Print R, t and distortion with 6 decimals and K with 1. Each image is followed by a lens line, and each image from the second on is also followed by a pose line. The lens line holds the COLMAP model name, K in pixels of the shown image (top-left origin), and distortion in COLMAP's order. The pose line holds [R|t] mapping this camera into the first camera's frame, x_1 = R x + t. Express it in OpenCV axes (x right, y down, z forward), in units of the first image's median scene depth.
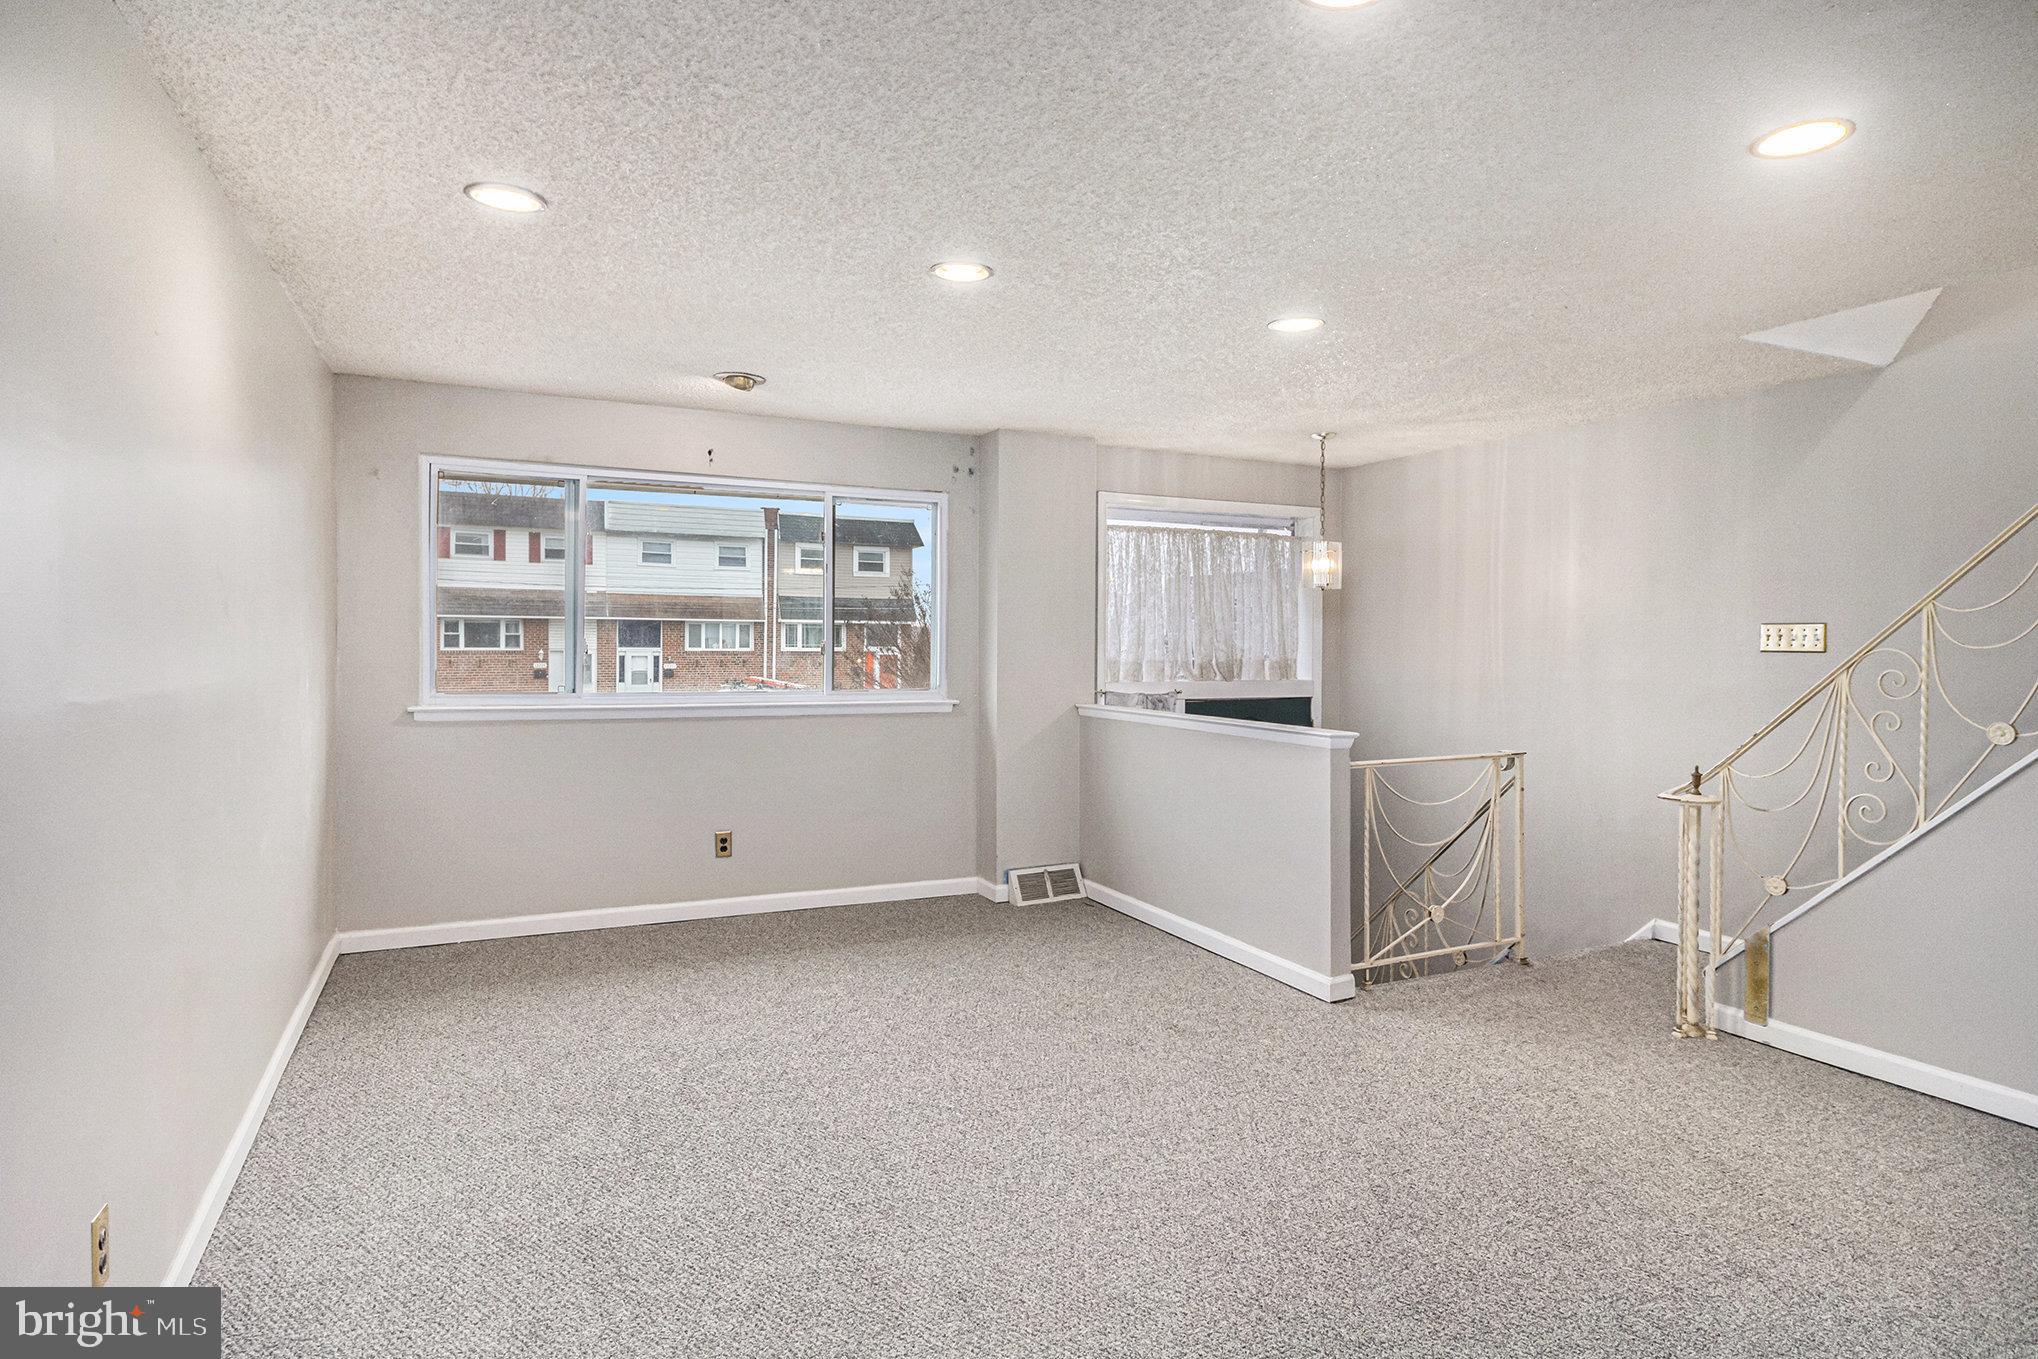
lens RADIAL K [[1125.0, 0, 1019.5], [0, 1125.0, 659.3], [0, 0, 1]] dist [-0.002273, 0.000198]
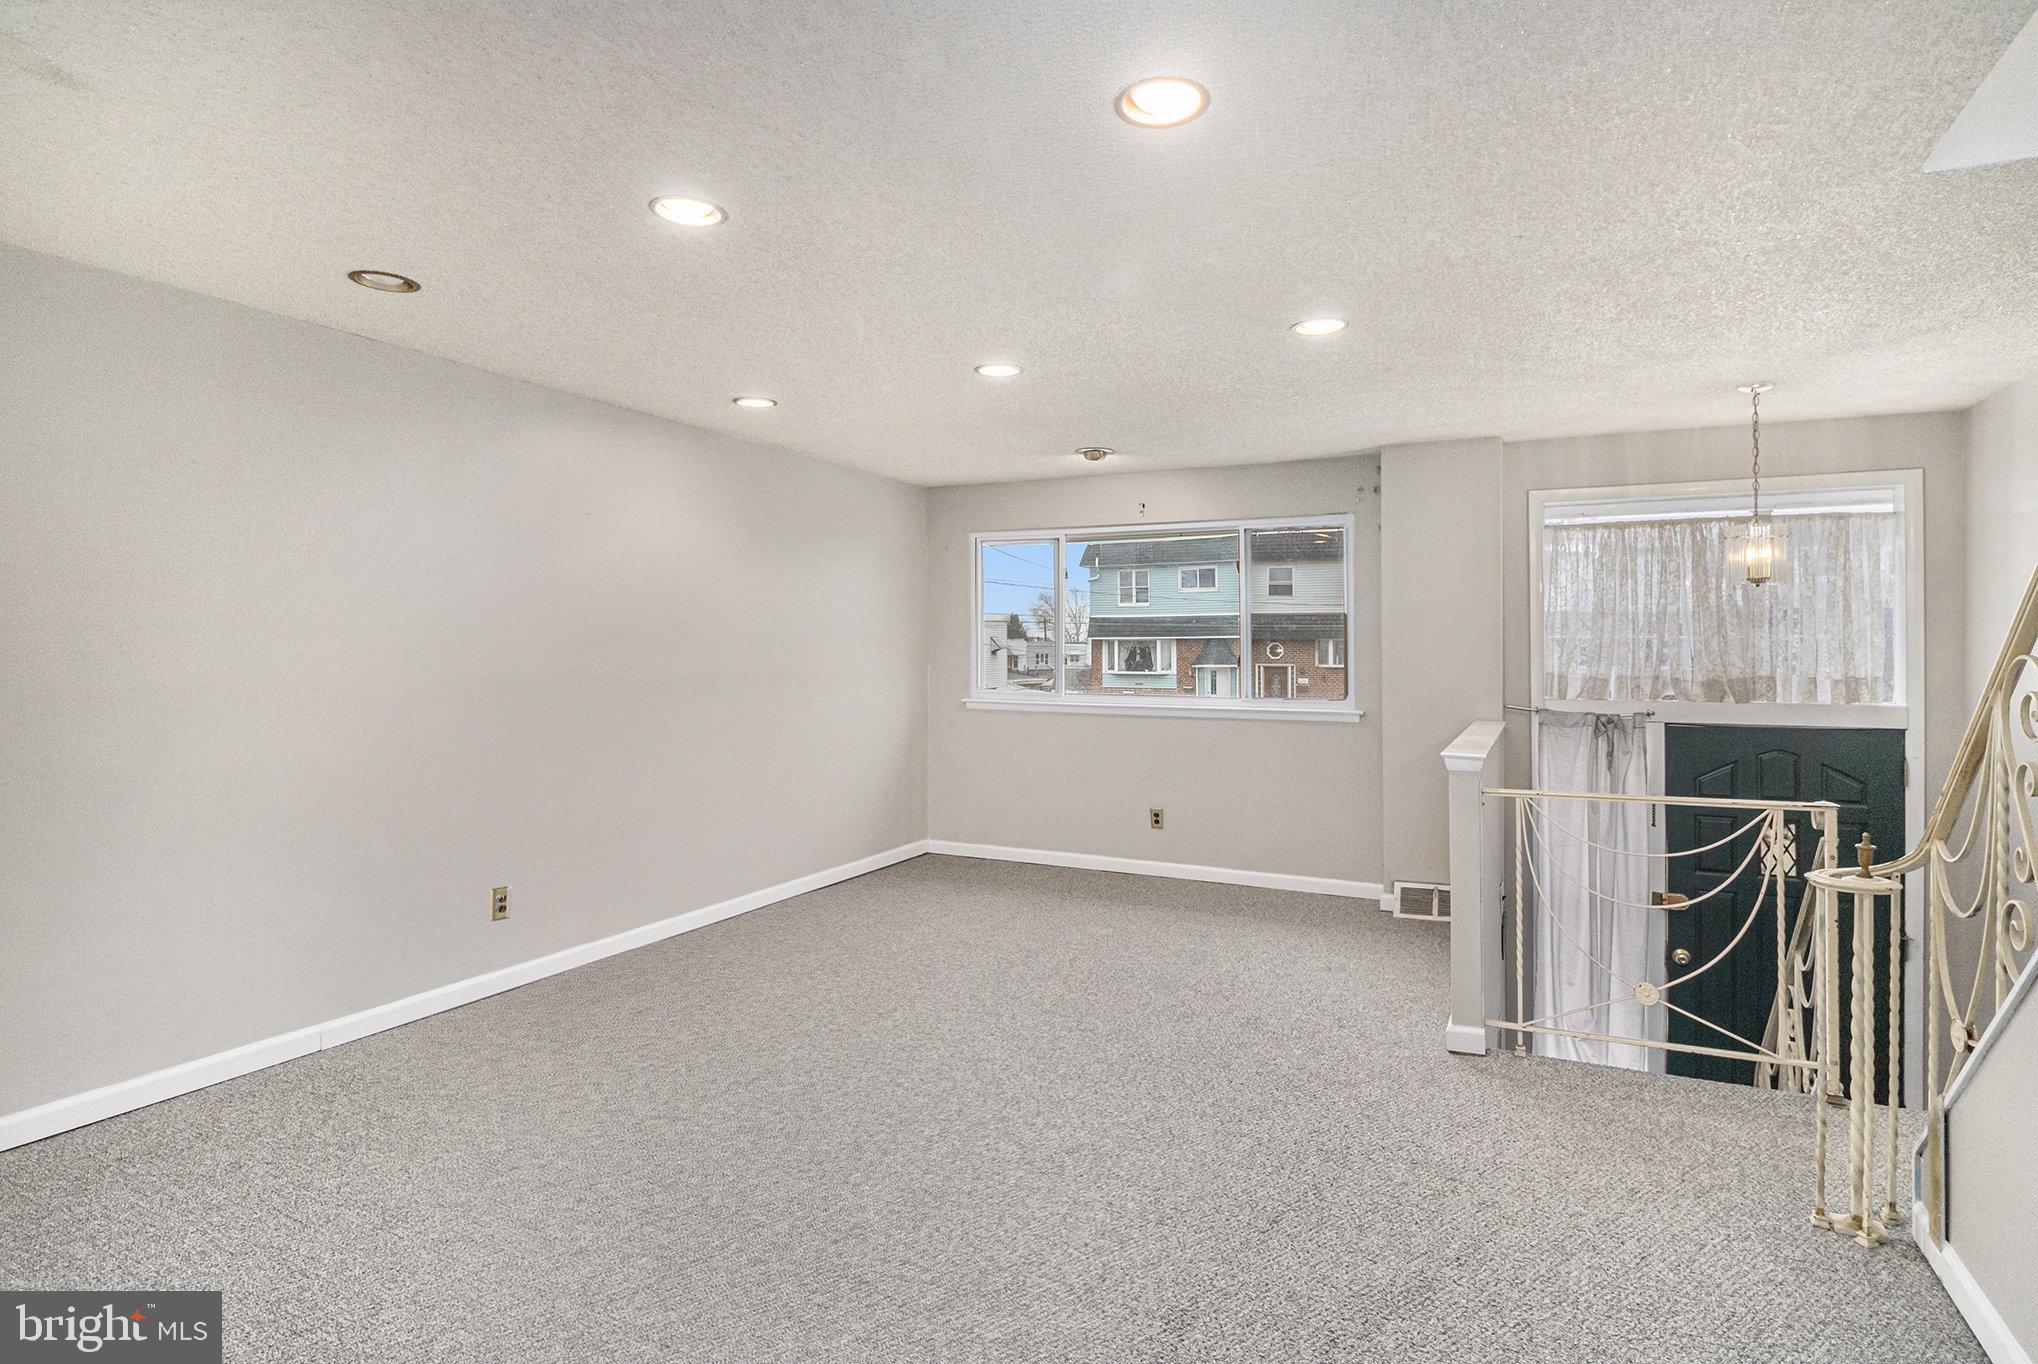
lens RADIAL K [[1055.5, 0, 1020.8], [0, 1055.5, 677.7], [0, 0, 1]] dist [0.004842, 0.000761]
pose [[0.615211, 0.012053, -0.788271, 0.531879], [-0.011303, 0.999915, 0.006467, 0.002761], [0.788282, 0.004931, 0.615295, 0.150268]]
